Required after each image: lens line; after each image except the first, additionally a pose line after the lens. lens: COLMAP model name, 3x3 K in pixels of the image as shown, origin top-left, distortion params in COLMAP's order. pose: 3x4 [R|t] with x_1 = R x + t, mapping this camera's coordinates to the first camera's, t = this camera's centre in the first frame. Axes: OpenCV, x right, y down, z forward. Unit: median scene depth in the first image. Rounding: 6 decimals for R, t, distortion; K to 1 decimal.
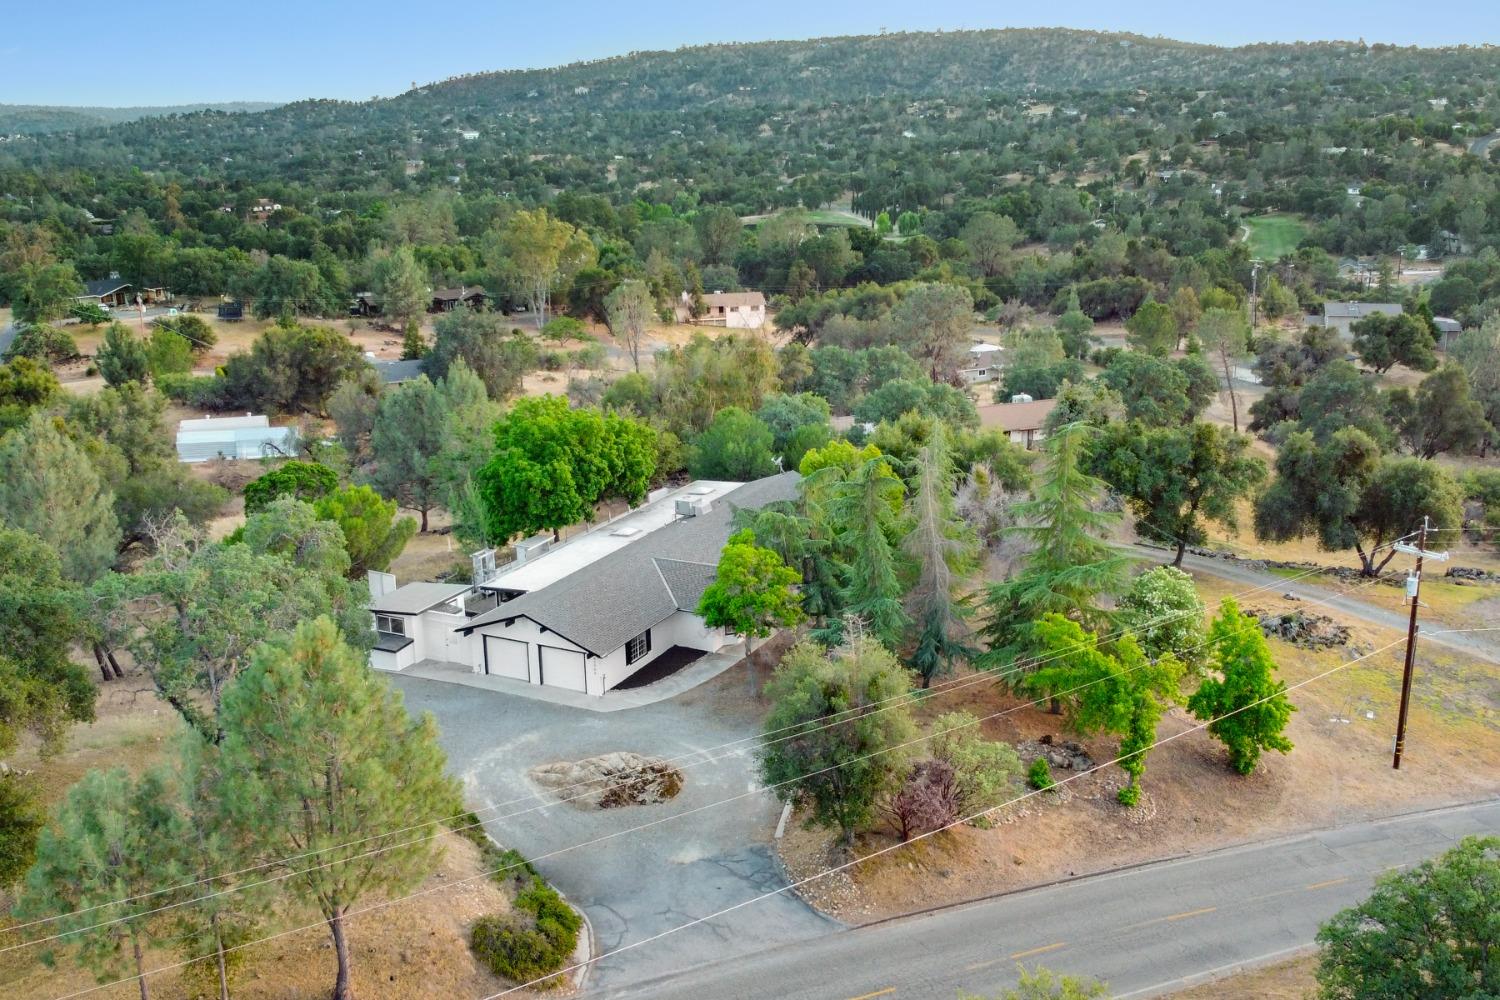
lens RADIAL K [[2390.5, 0, 750.0], [0, 2390.5, 500.0], [0, 0, 1]] dist [0.016235, 0.066355]
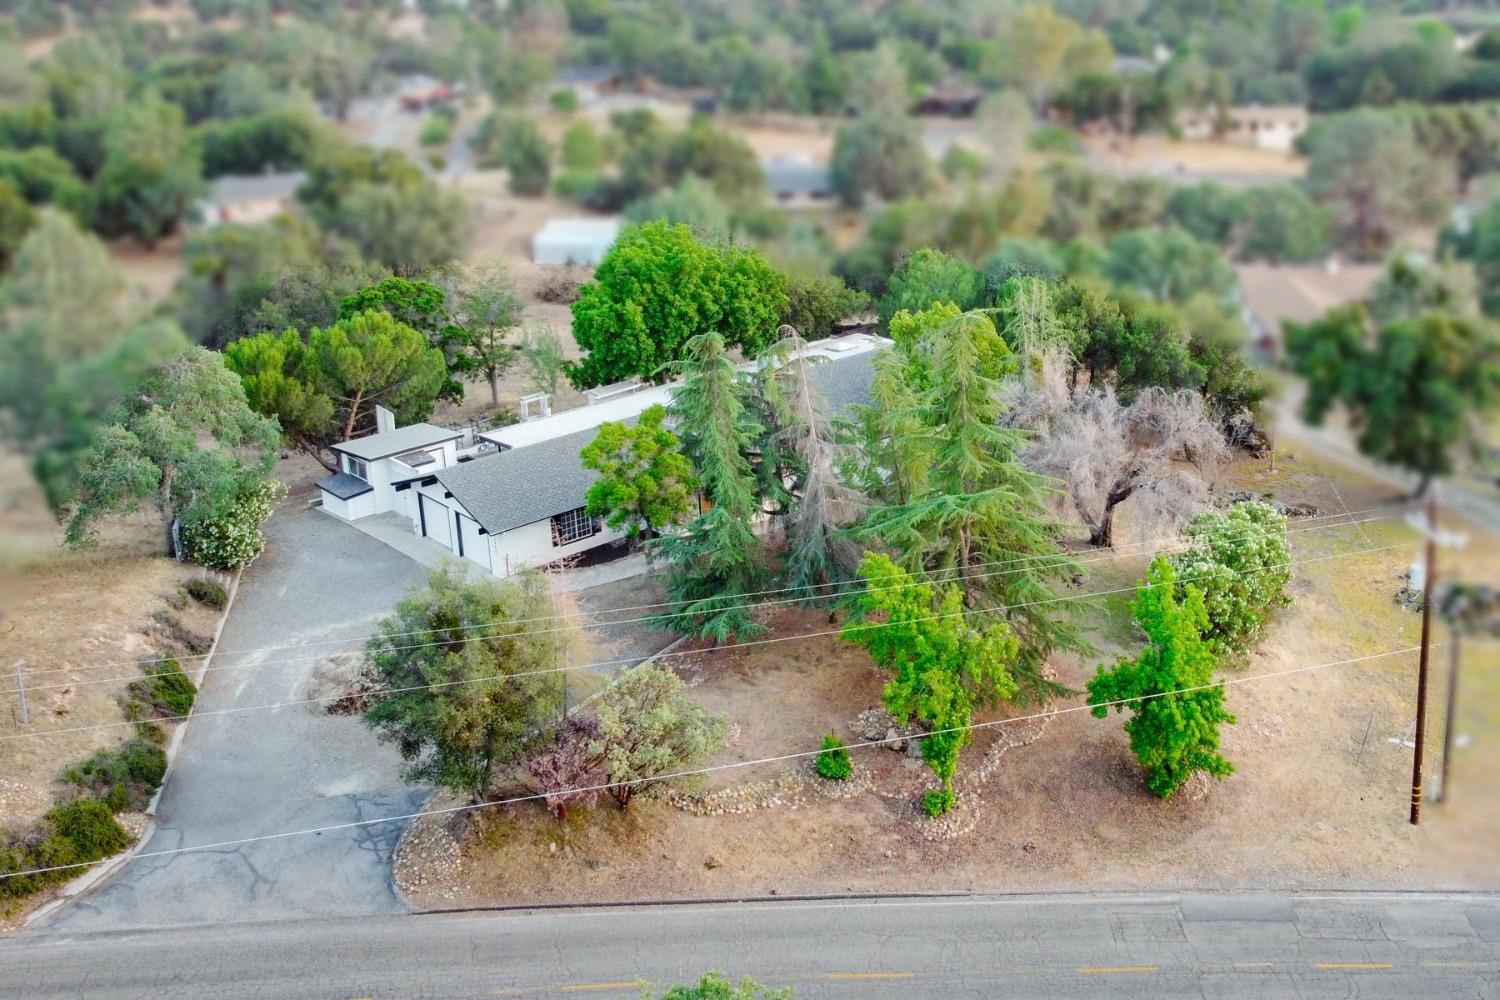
lens RADIAL K [[2390.5, 0, 750.0], [0, 2390.5, 500.0], [0, 0, 1]] dist [0.016235, 0.066355]
pose [[0.886163, 0.116300, -0.448541, 0.395067], [-0.075628, 0.991312, 0.107617, -0.045425], [0.457160, -0.061444, 0.887260, 0.269792]]
